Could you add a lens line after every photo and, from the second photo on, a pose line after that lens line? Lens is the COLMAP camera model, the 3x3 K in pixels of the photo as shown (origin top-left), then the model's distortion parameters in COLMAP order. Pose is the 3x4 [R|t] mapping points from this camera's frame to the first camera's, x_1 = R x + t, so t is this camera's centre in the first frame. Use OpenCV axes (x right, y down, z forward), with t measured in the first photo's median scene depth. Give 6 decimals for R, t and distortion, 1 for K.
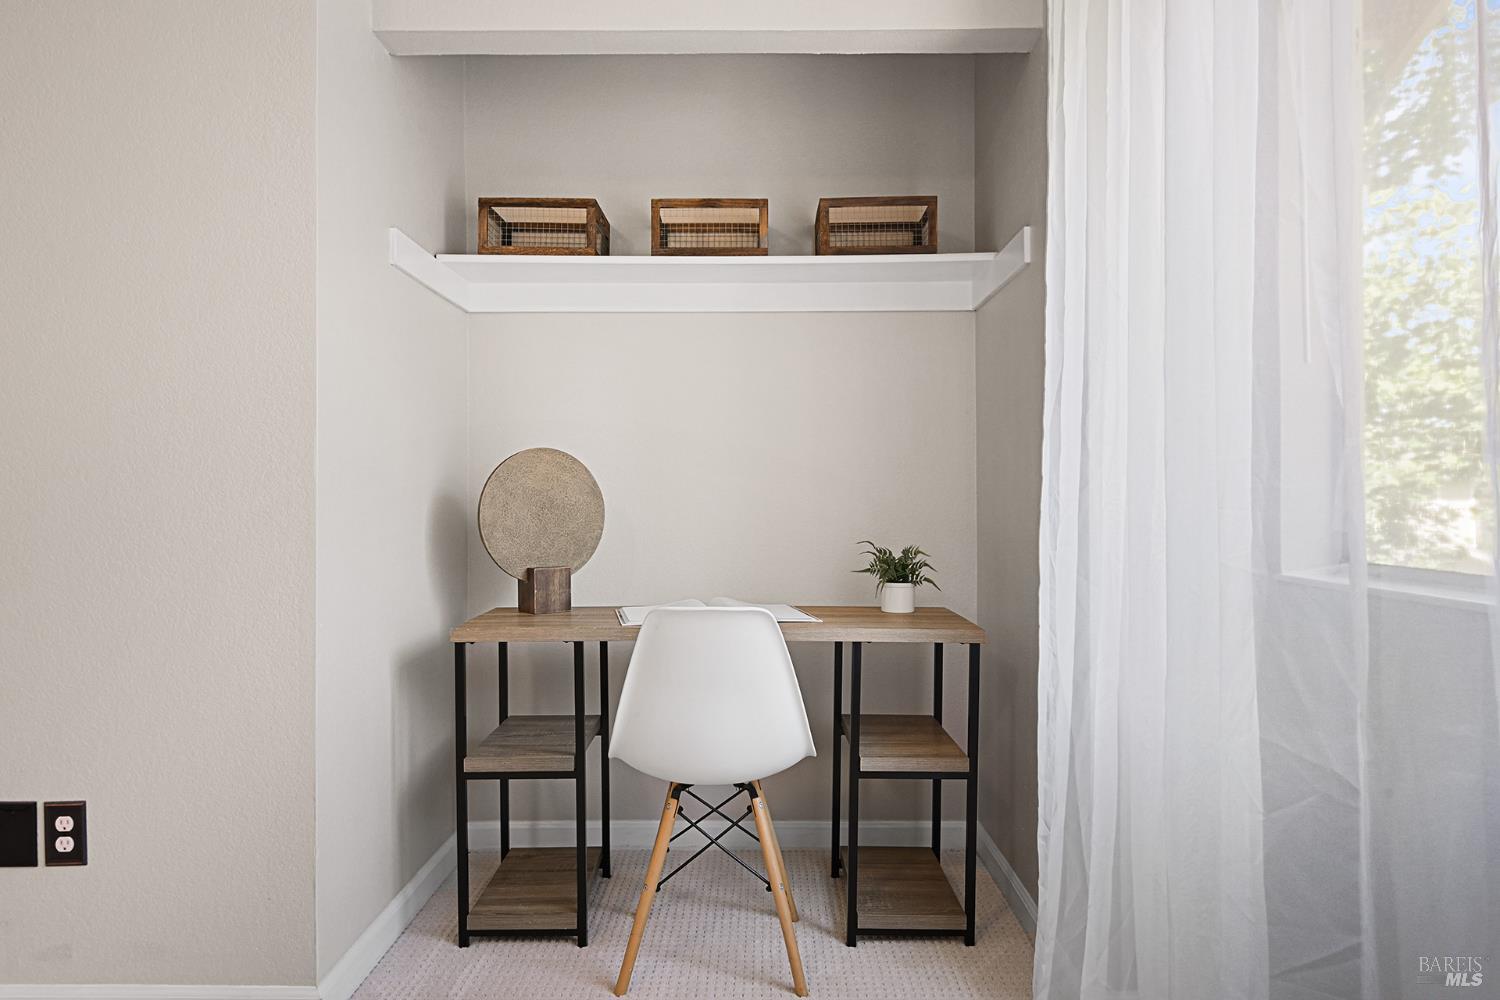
lens RADIAL K [[1010.4, 0, 750.0], [0, 1010.4, 502.7], [0, 0, 1]] dist [-0.007353, -0.002290]
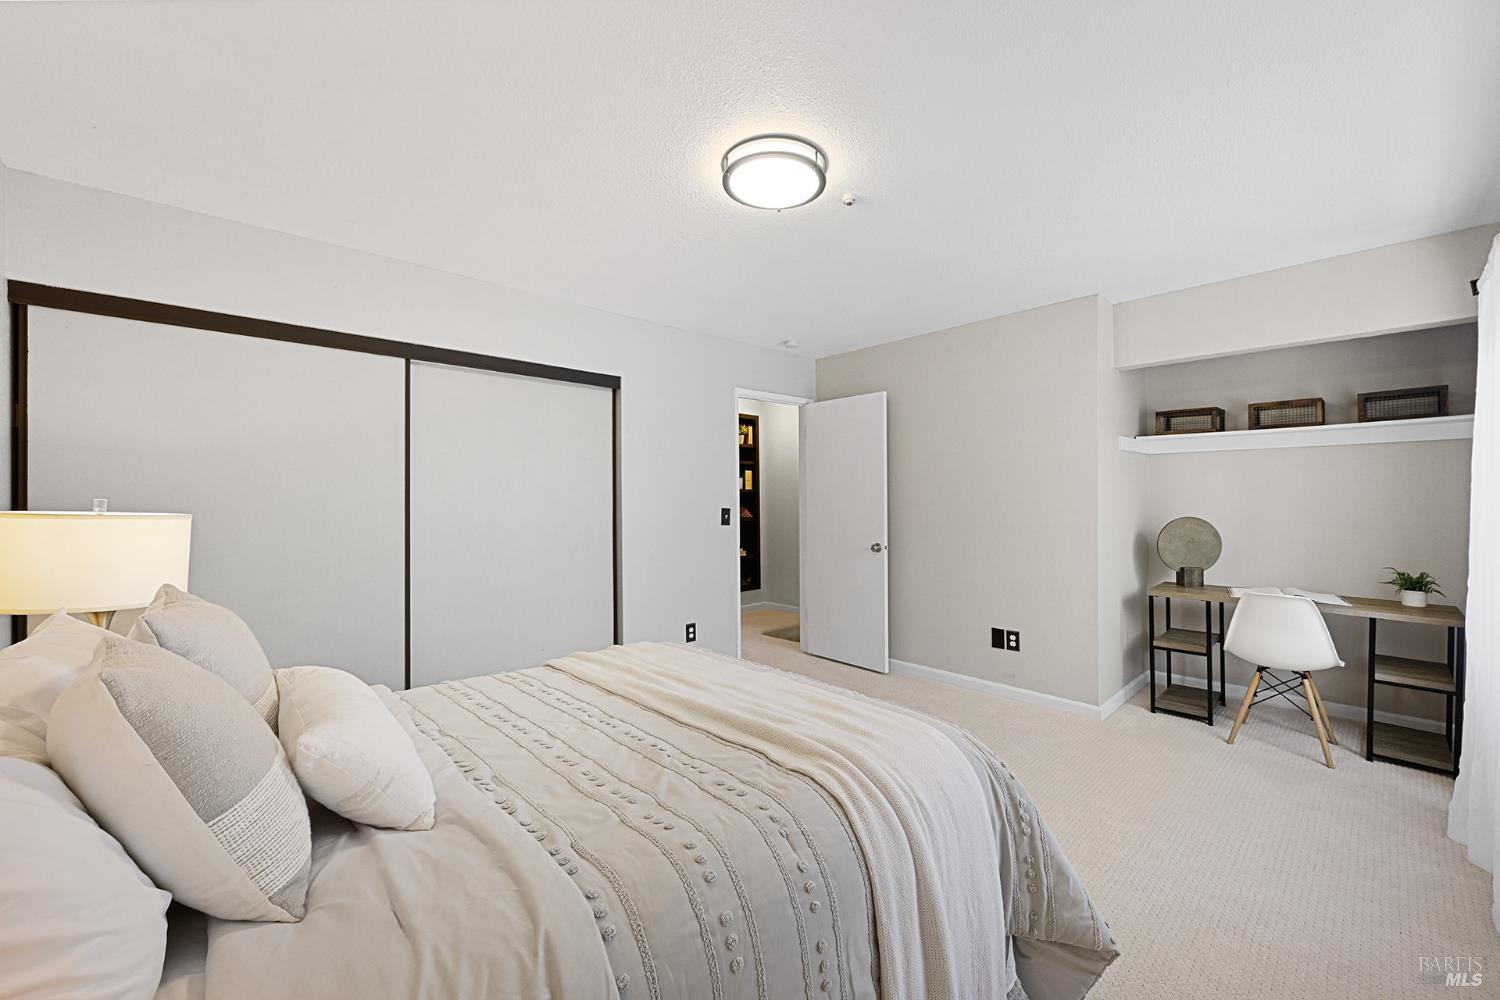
lens RADIAL K [[597.4, 0, 747.7], [0, 597.4, 497.8], [0, 0, 1]] dist [0.002021, -0.000839]
pose [[0.683361, 0.000200, -0.730080, 0.122367], [0.007716, 0.999942, 0.007497, -0.128844], [0.730040, -0.010757, 0.683320, -0.782445]]
